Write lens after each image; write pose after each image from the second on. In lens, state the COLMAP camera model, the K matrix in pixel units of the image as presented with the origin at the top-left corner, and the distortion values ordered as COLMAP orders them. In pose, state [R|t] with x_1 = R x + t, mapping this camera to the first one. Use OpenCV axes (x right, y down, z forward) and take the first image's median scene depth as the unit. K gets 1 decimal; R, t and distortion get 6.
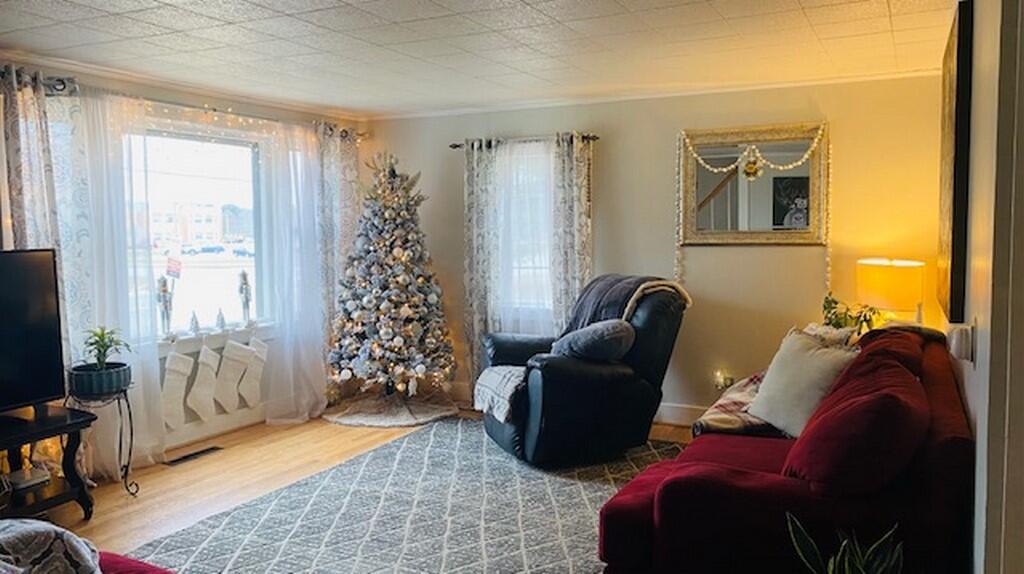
lens RADIAL K [[770.3, 0, 513.0], [0, 770.3, 274.2], [0, 0, 1]] dist [0.002124, 0.000159]
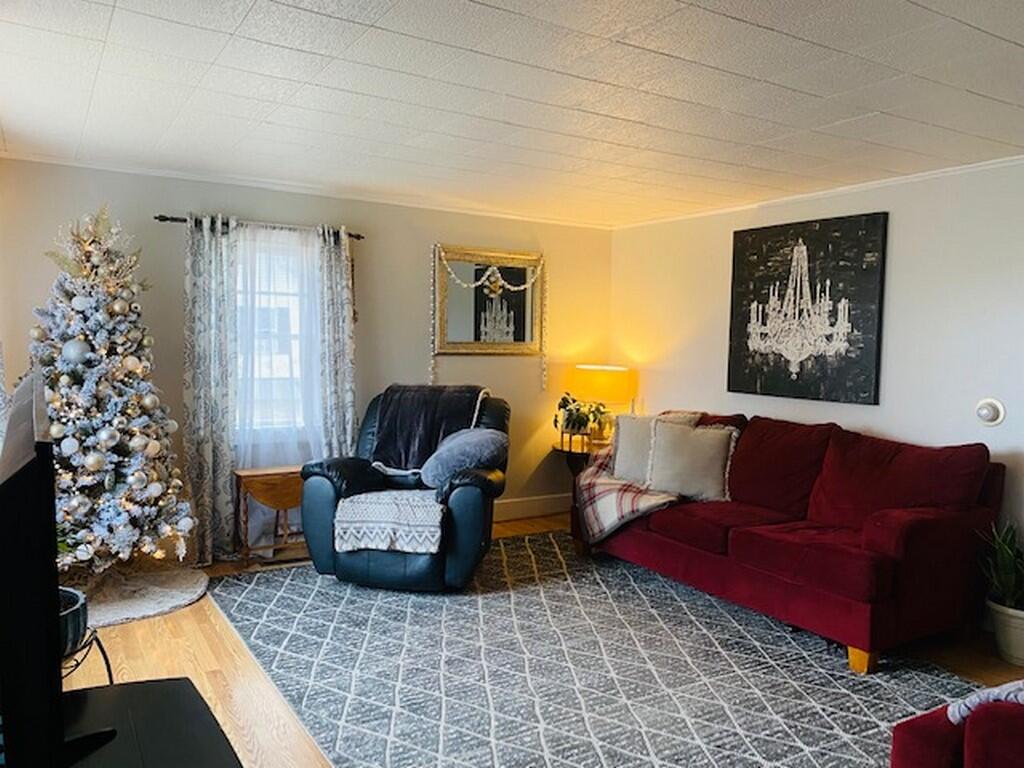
lens RADIAL K [[764.3, 0, 512.0], [0, 764.3, 384.0], [0, 0, 1]] dist [0.041681, -0.115387]
pose [[0.534505, -0.030175, 0.844626, -0.606318], [0.020137, 0.999533, 0.022966, -0.020037], [-0.844925, 0.004733, 0.534863, 0.371768]]
